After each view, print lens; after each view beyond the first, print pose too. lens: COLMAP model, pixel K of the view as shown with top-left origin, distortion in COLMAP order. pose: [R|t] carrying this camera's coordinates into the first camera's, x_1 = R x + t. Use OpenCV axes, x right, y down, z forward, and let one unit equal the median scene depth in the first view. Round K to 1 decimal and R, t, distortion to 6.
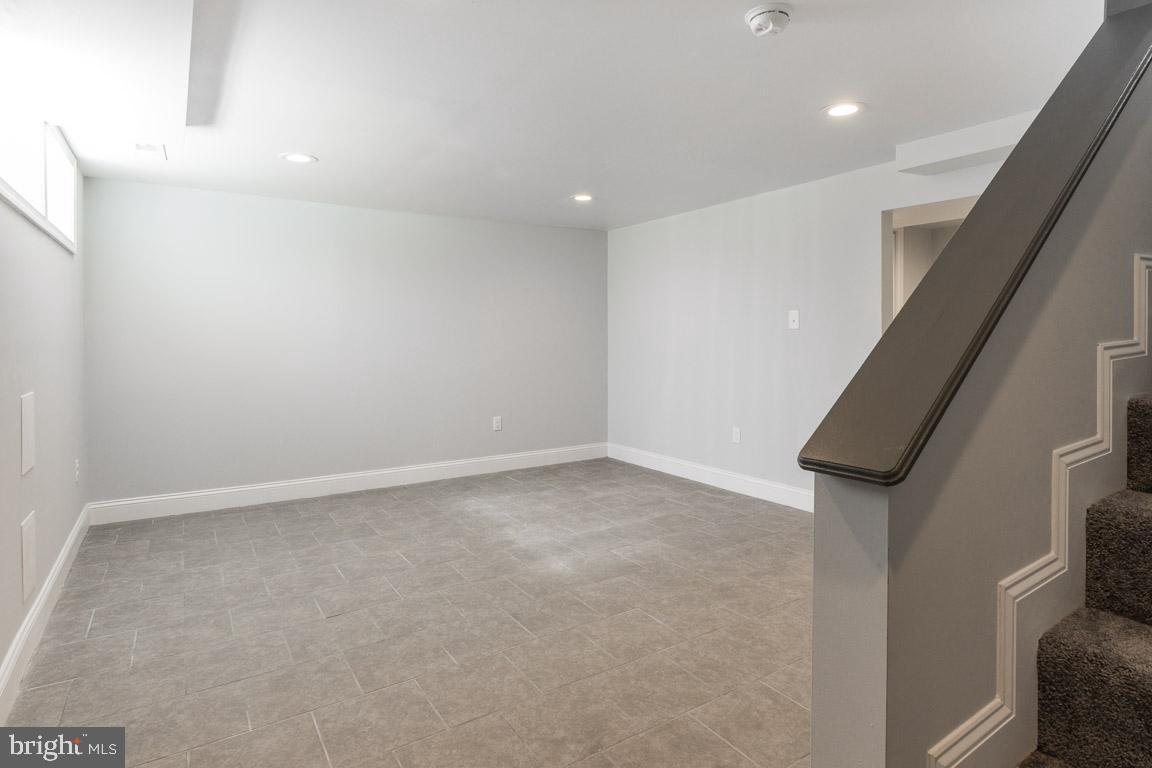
lens RADIAL K [[614.8, 0, 572.0], [0, 614.8, 339.5], [0, 0, 1]] dist [0.017244, -0.002080]
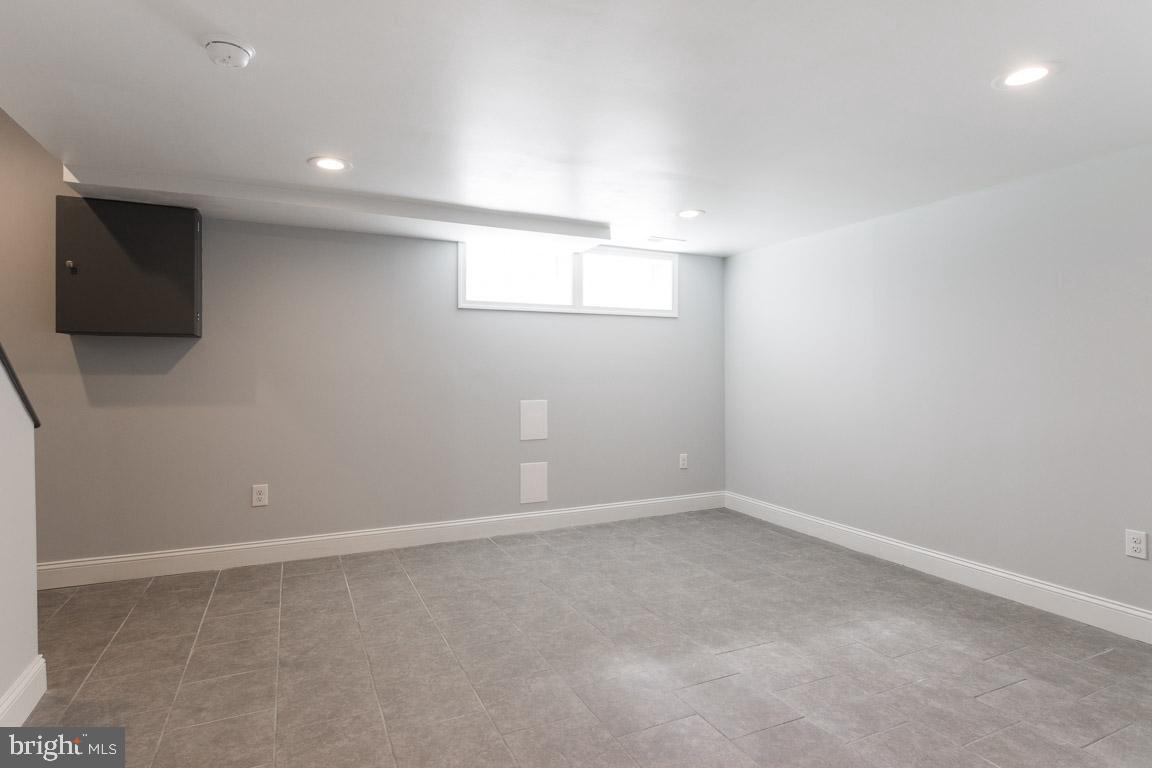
lens RADIAL K [[595.9, 0, 576.0], [0, 595.9, 384.0], [0, 0, 1]] dist [0.027564, -0.022370]
pose [[-0.126689, 0.021304, -0.991714, 0.806990], [-0.007360, 0.999722, 0.022416, -0.006769], [0.991915, 0.010139, -0.126497, 1.141180]]
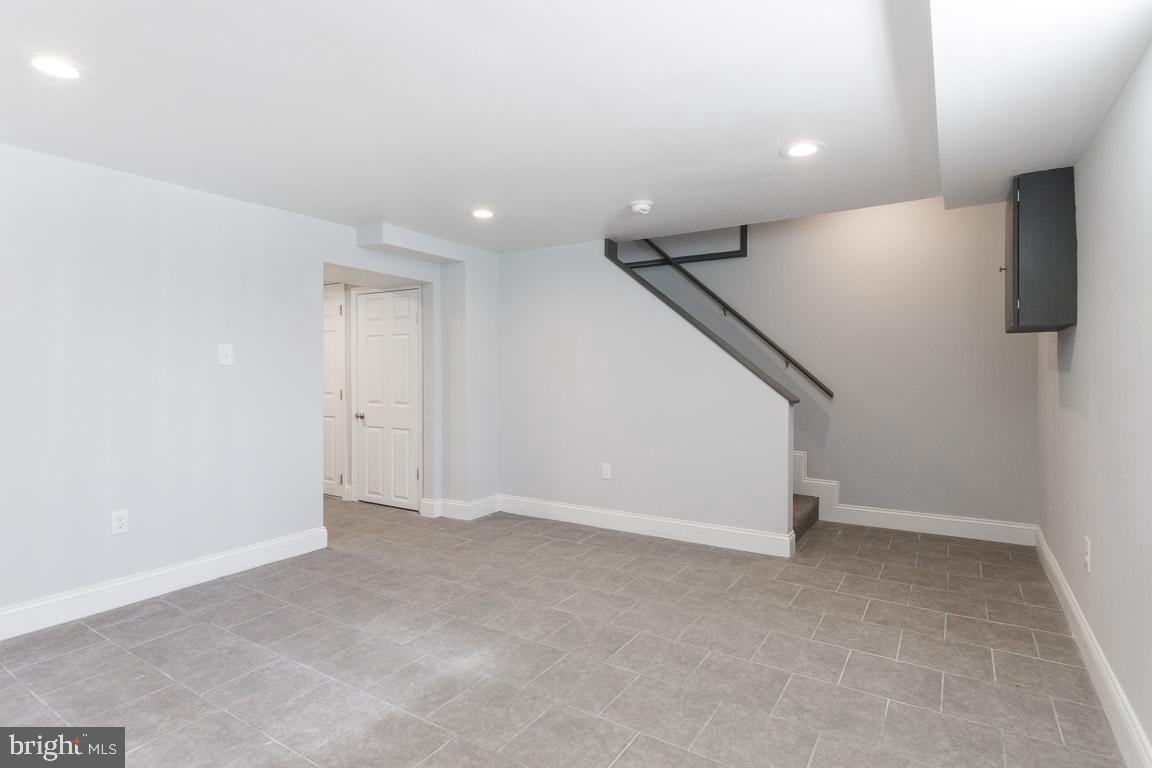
lens RADIAL K [[583.2, 0, 577.6], [0, 583.2, 386.3], [0, 0, 1]] dist [0.019379, -0.010309]
pose [[-0.414394, -0.018357, 0.909912, -0.848270], [0.011495, 0.999611, 0.025402, -0.005076], [-0.910025, 0.020986, -0.414022, 1.318606]]
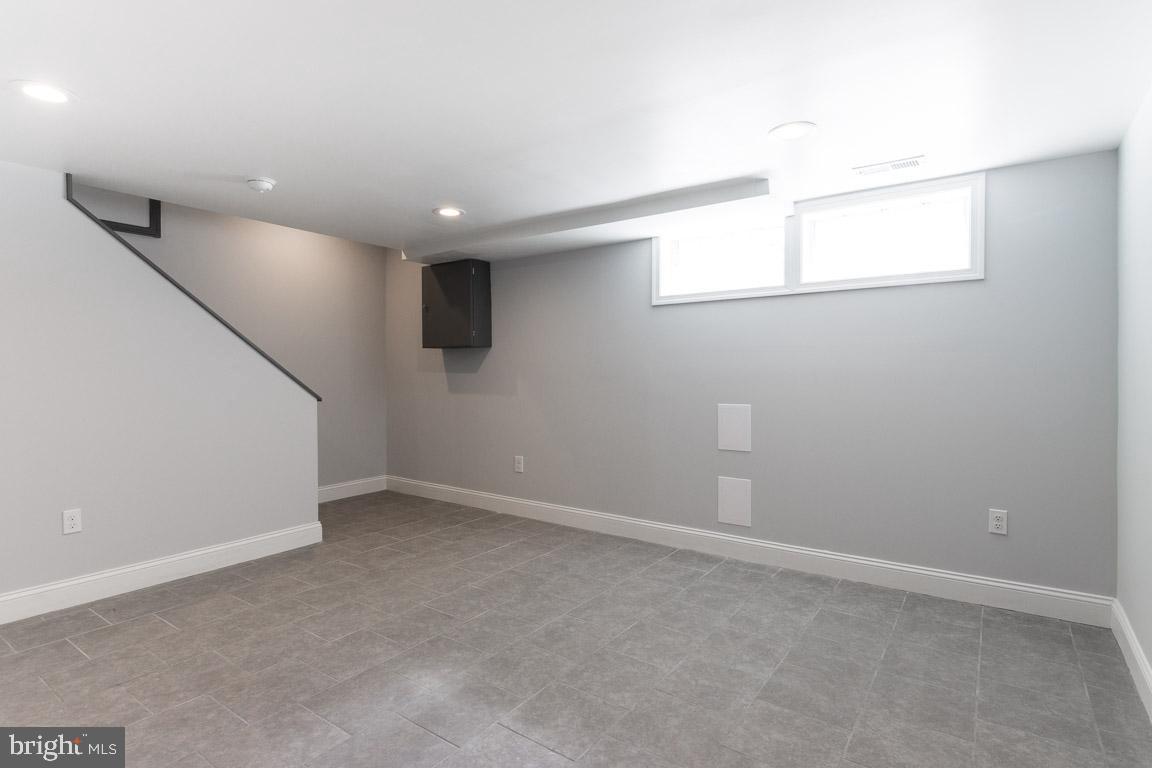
lens RADIAL K [[583.2, 0, 577.6], [0, 583.2, 386.3], [0, 0, 1]] dist [0.019379, -0.010309]
pose [[-0.927798, 0.014154, -0.372814, 0.077791], [0.001410, 0.999406, 0.034433, -0.012822], [0.373080, 0.031422, -0.927267, 1.906935]]
